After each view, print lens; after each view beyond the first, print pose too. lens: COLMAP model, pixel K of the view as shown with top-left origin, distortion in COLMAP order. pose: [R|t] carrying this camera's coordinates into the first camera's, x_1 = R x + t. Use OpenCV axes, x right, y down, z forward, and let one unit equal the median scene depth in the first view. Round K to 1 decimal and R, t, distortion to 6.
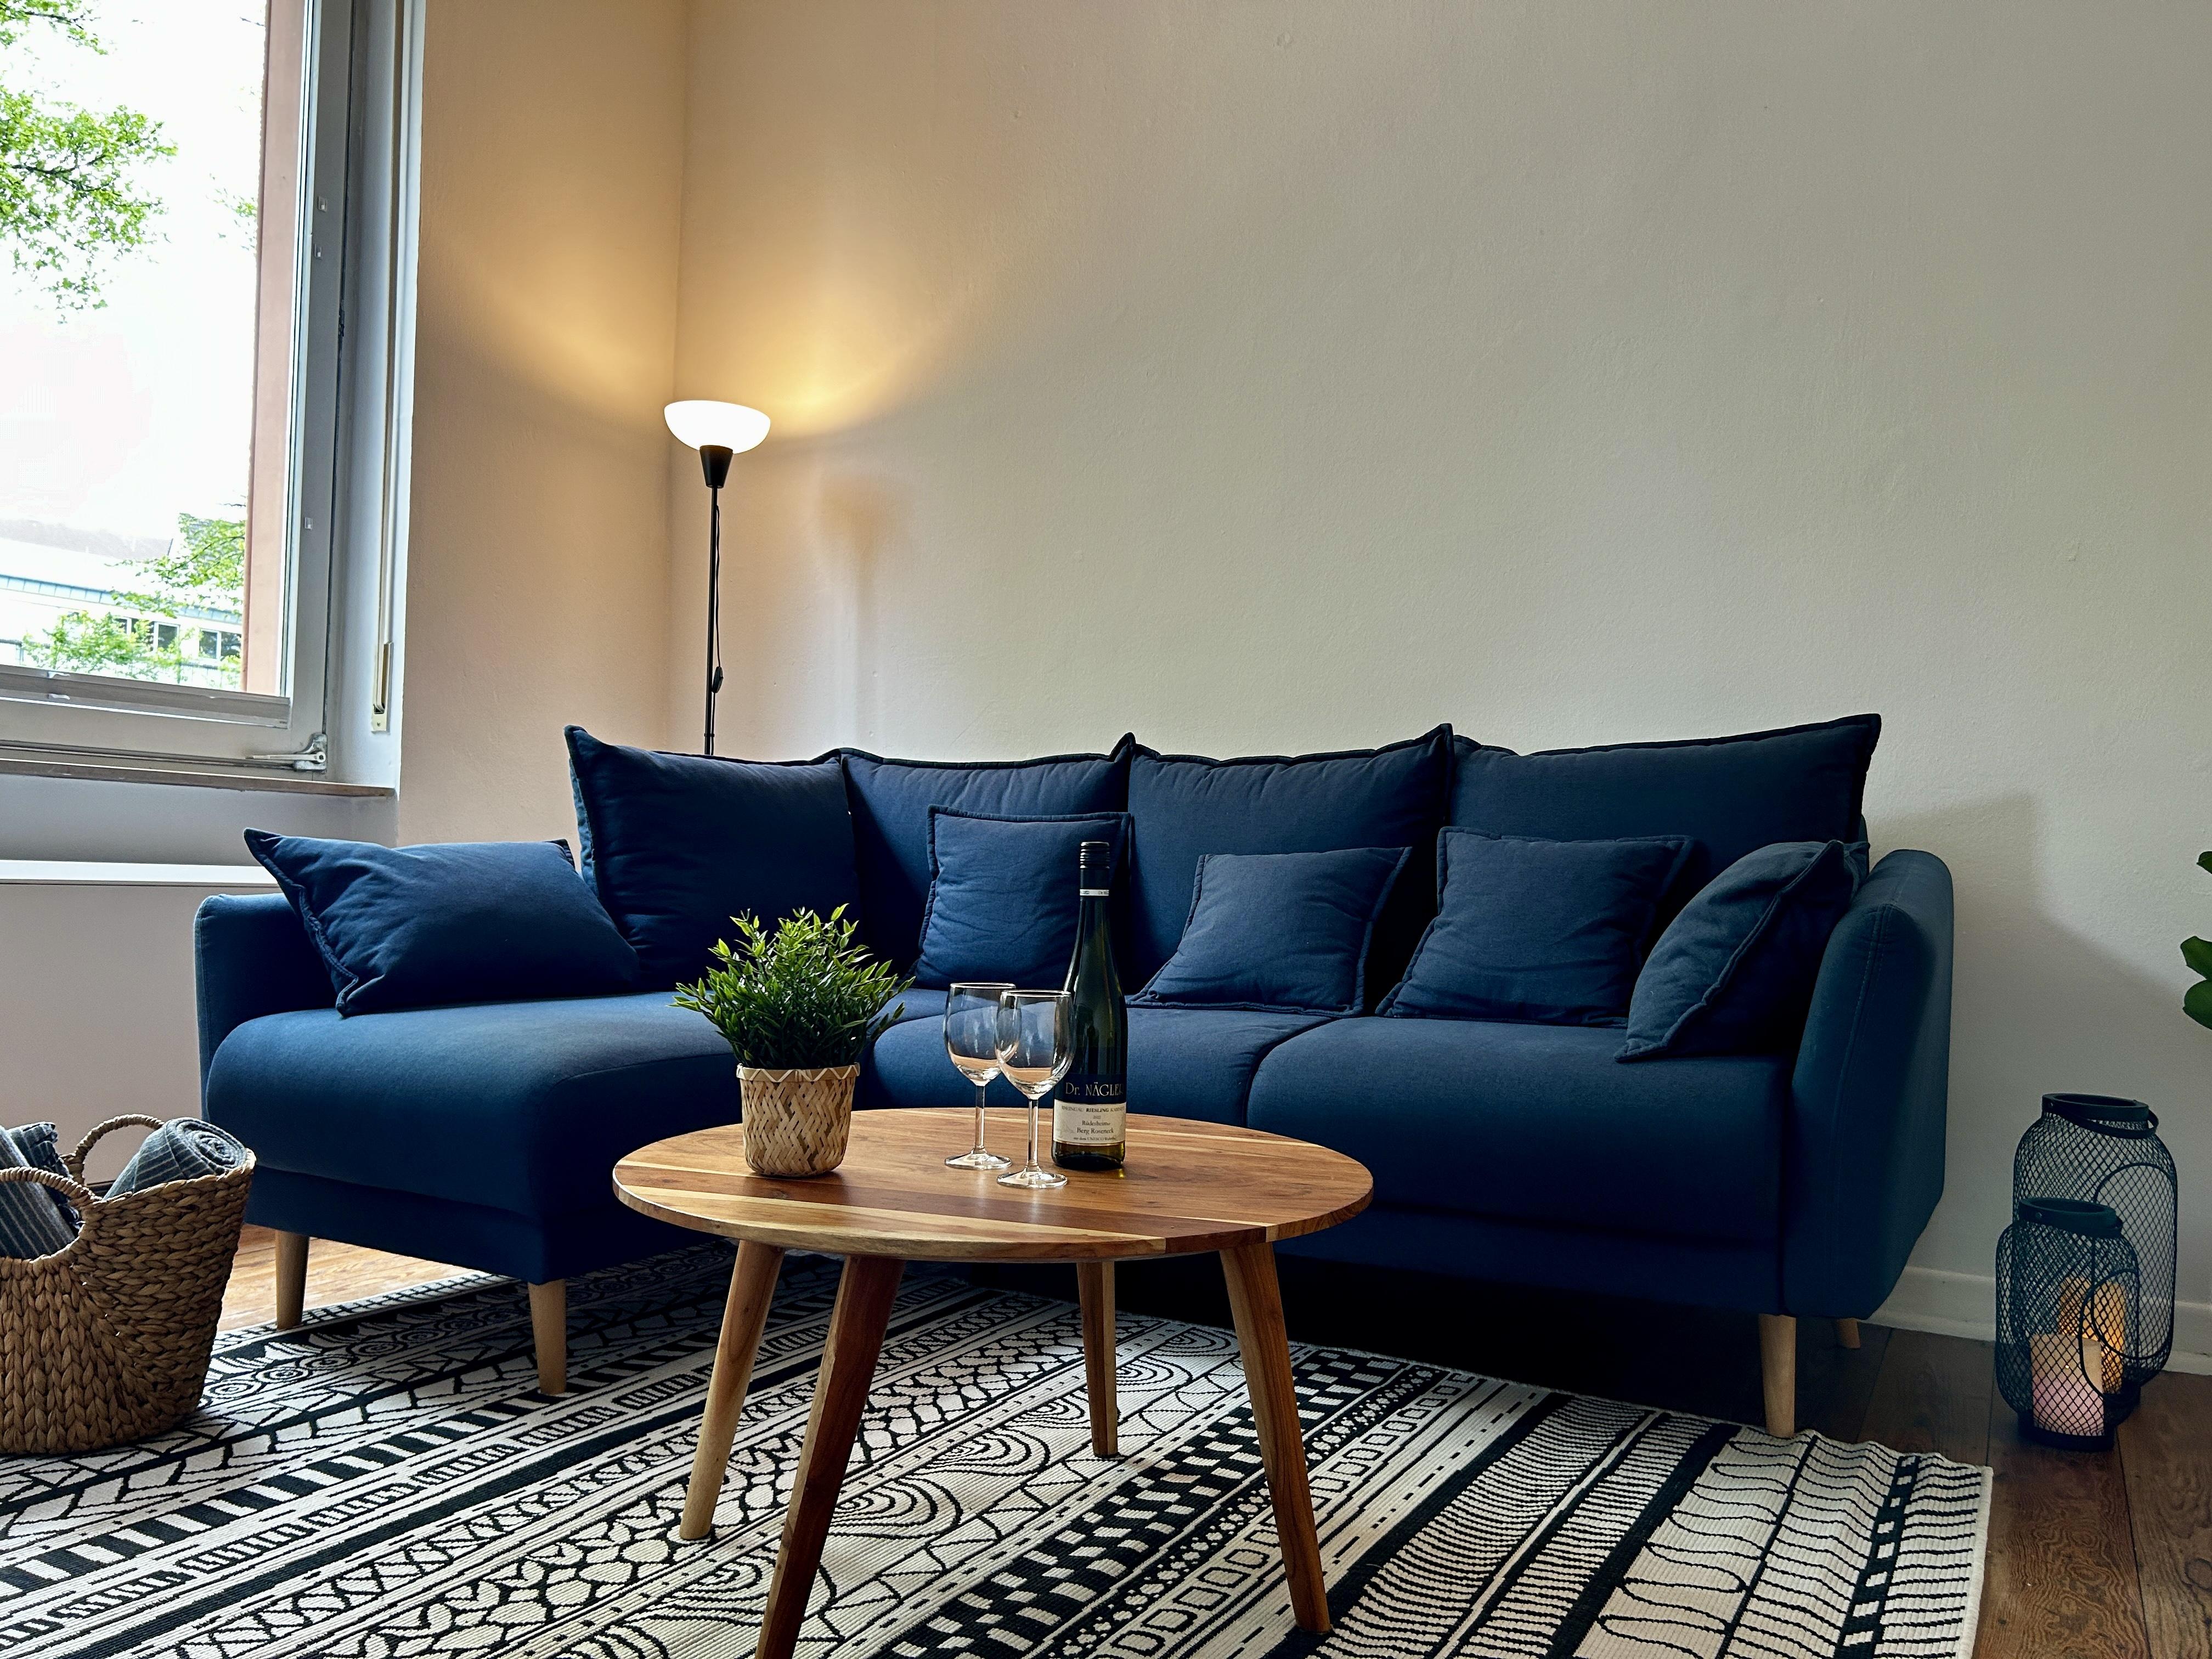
lens RADIAL K [[1662.2, 0, 1116.0], [0, 1662.2, 908.2], [0, 0, 1]] dist [0.074151, -0.092345]
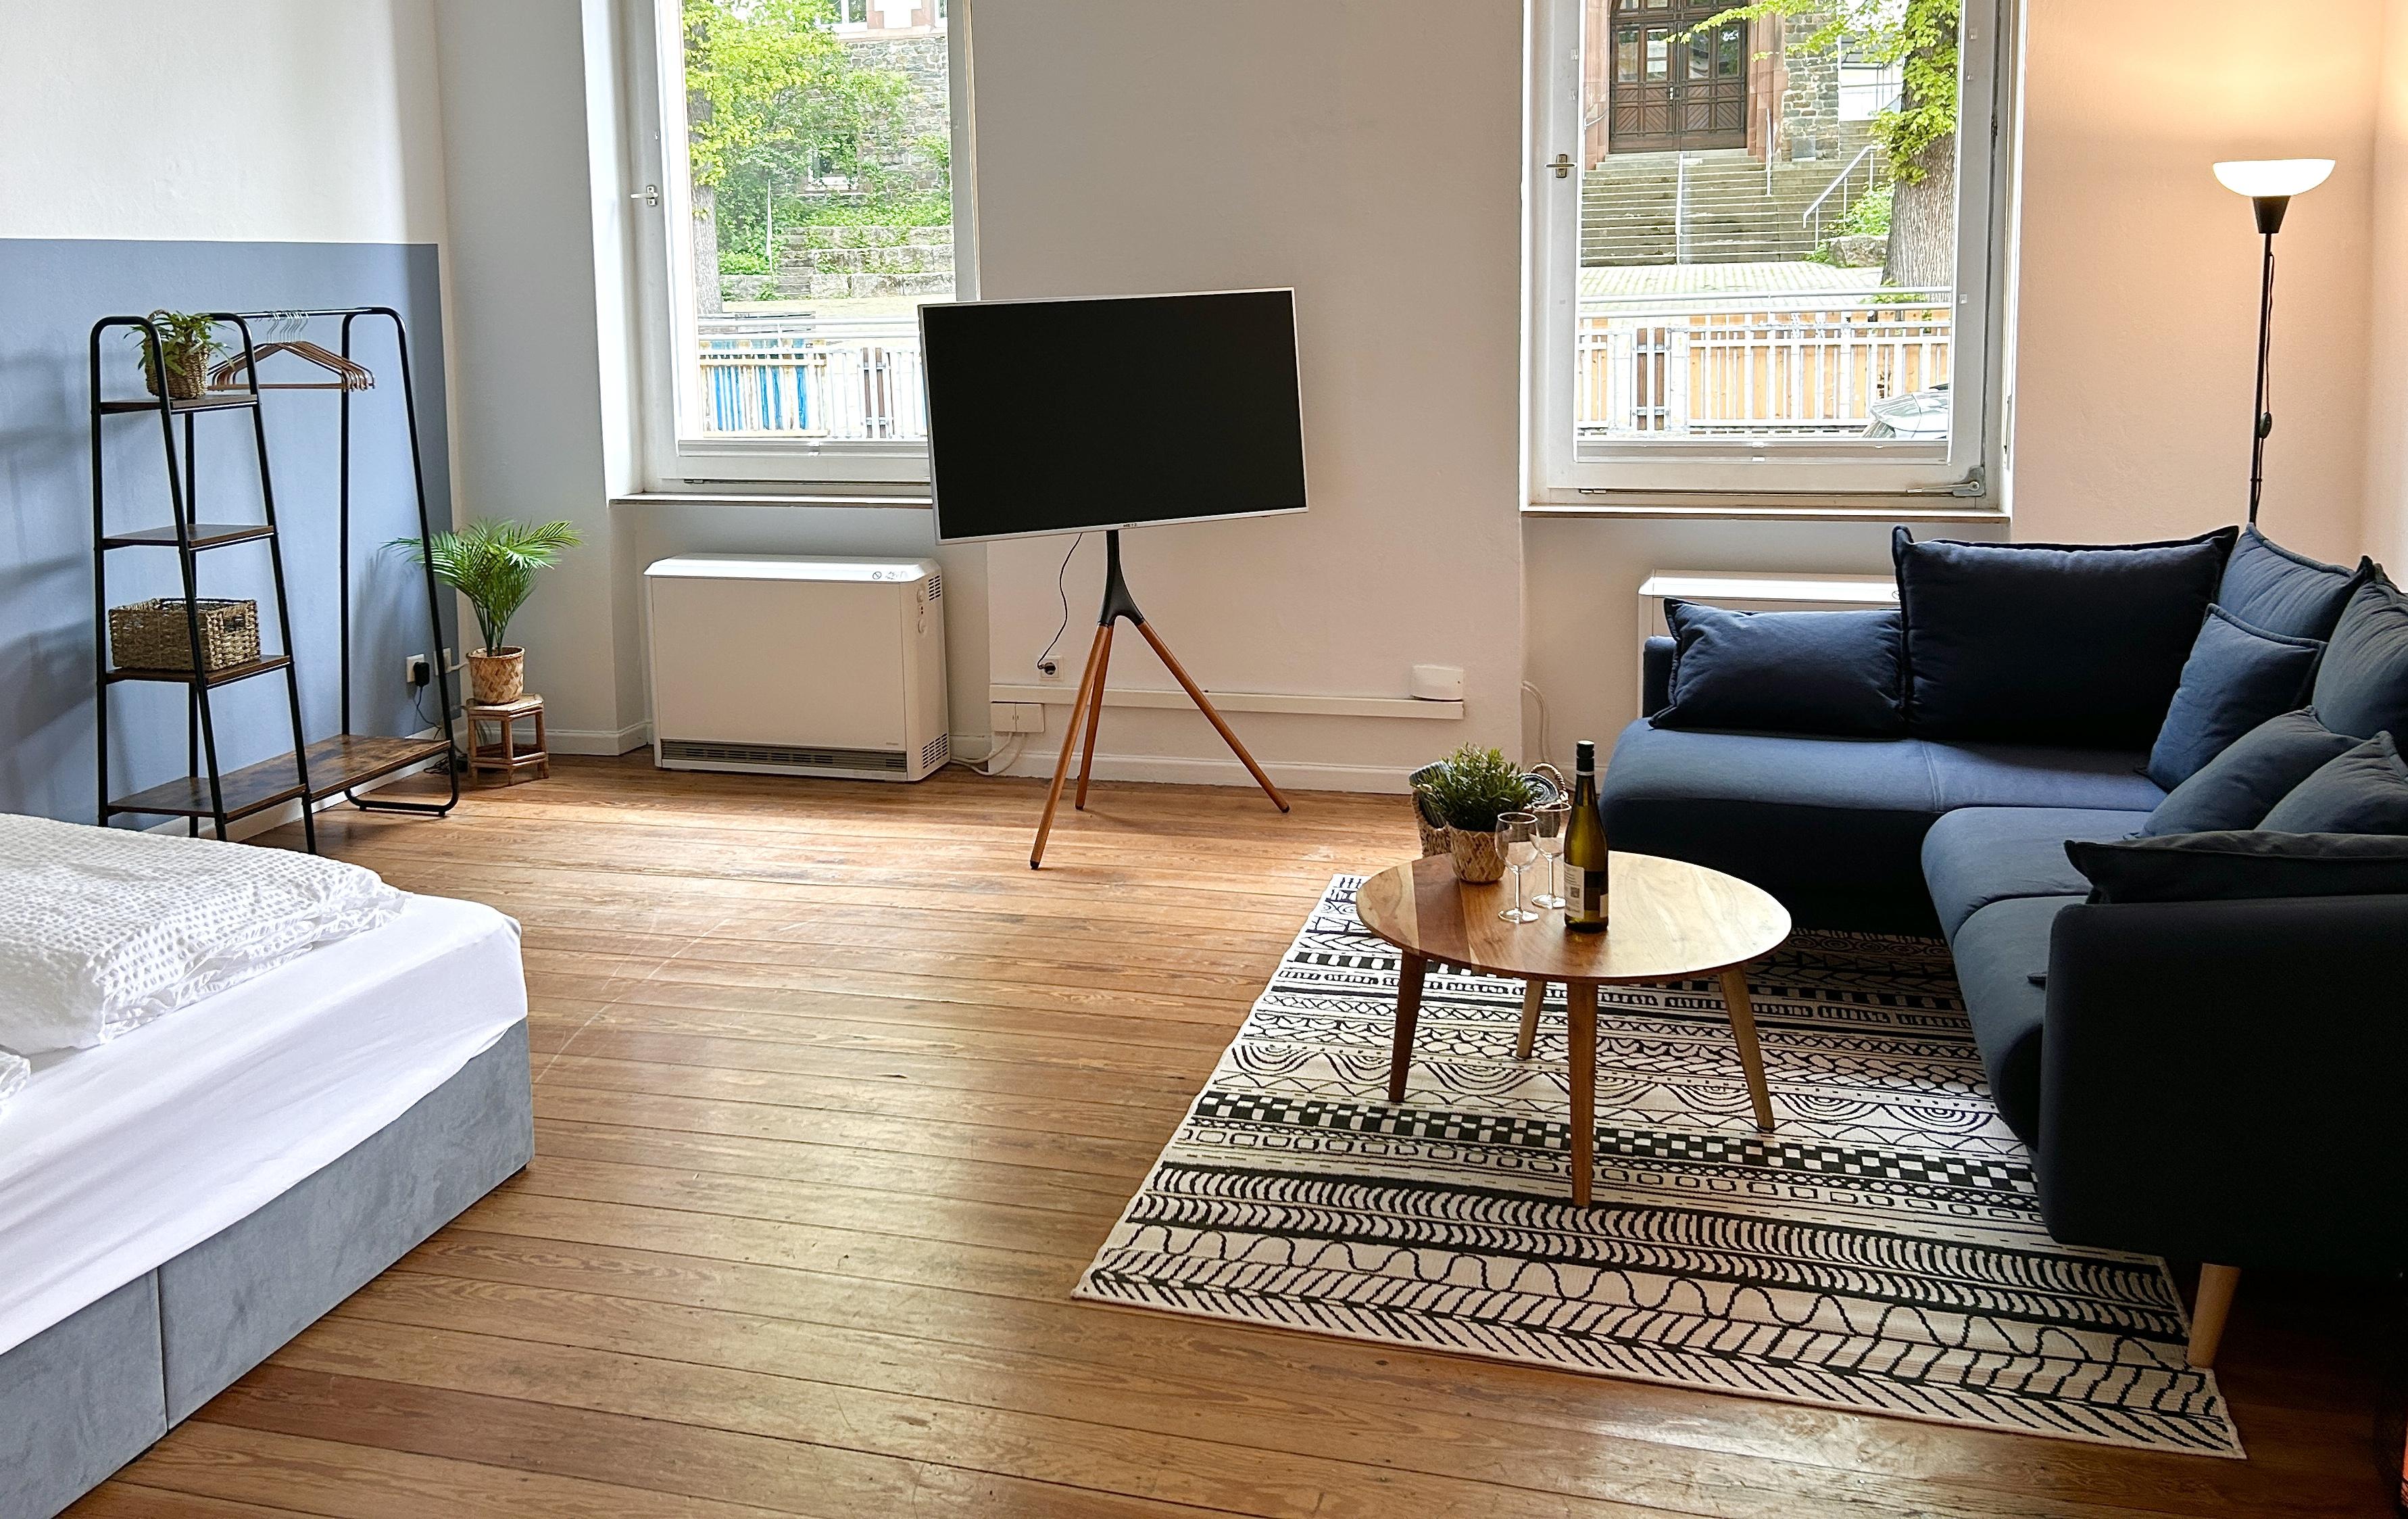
lens RADIAL K [[2000.1, 0, 1204.0], [0, 2000.1, 759.5], [0, 0, 1]] dist [0.332274, -0.382038]
pose [[0.275679, 0.193641, -0.941543, 1.460560], [0.004727, 0.979214, 0.202773, -0.354362], [0.961238, -0.060351, 0.269034, 0.041880]]
